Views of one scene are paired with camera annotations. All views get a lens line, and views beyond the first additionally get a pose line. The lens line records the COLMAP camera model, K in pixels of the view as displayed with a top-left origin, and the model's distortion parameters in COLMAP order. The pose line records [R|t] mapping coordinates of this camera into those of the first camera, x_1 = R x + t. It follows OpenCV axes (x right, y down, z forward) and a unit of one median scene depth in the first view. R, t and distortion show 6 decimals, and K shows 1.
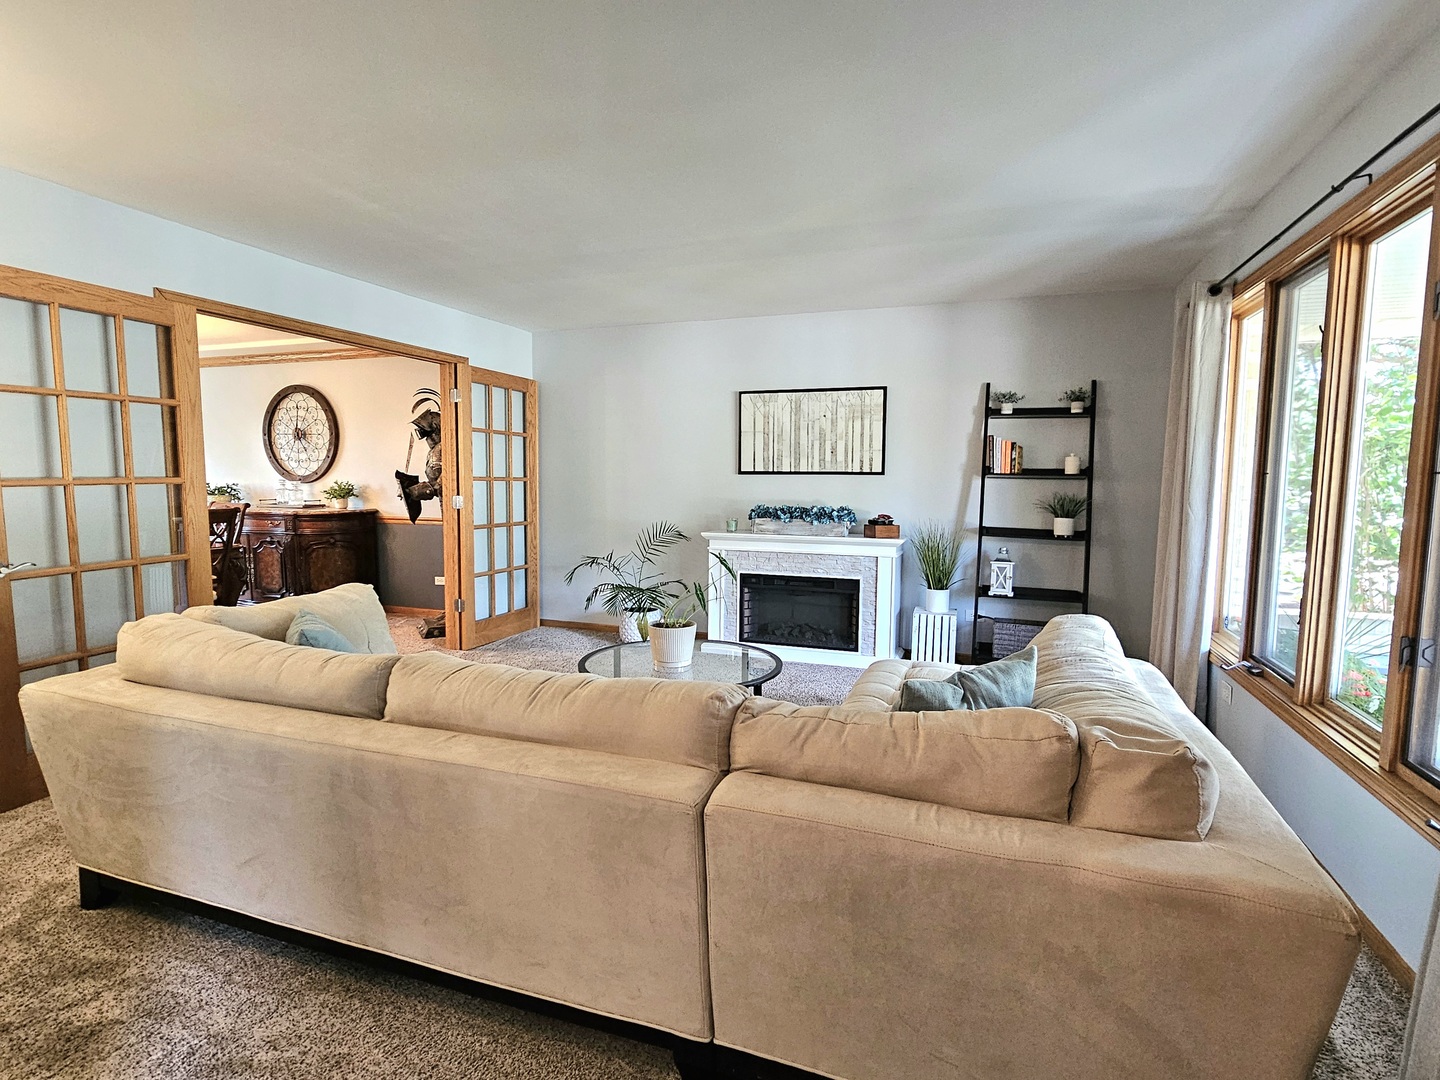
lens RADIAL K [[741.0, 0, 720.0], [0, 741.0, 540.0], [0, 0, 1]] dist [0.000675, 0.000069]
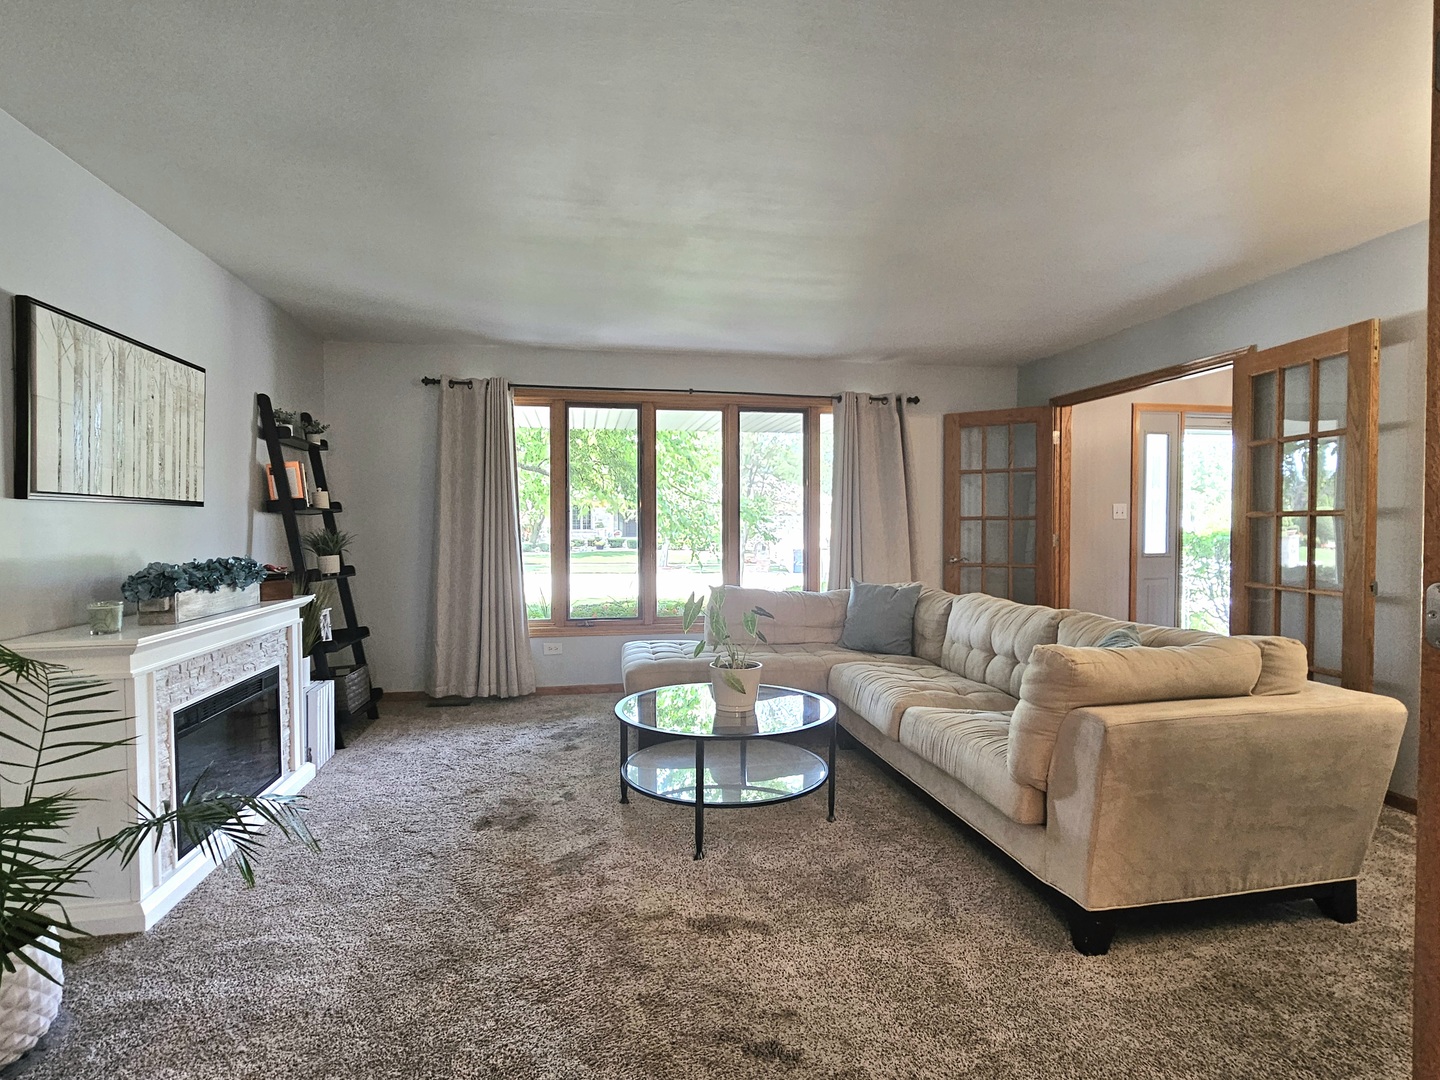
lens RADIAL K [[741.0, 0, 720.0], [0, 741.0, 540.0], [0, 0, 1]] dist [0.000675, 0.000069]
pose [[-0.499435, -0.019455, 0.866133, -0.615250], [0.076934, 0.994802, 0.066707, -0.076247], [-0.862929, 0.099951, -0.495342, 1.049212]]
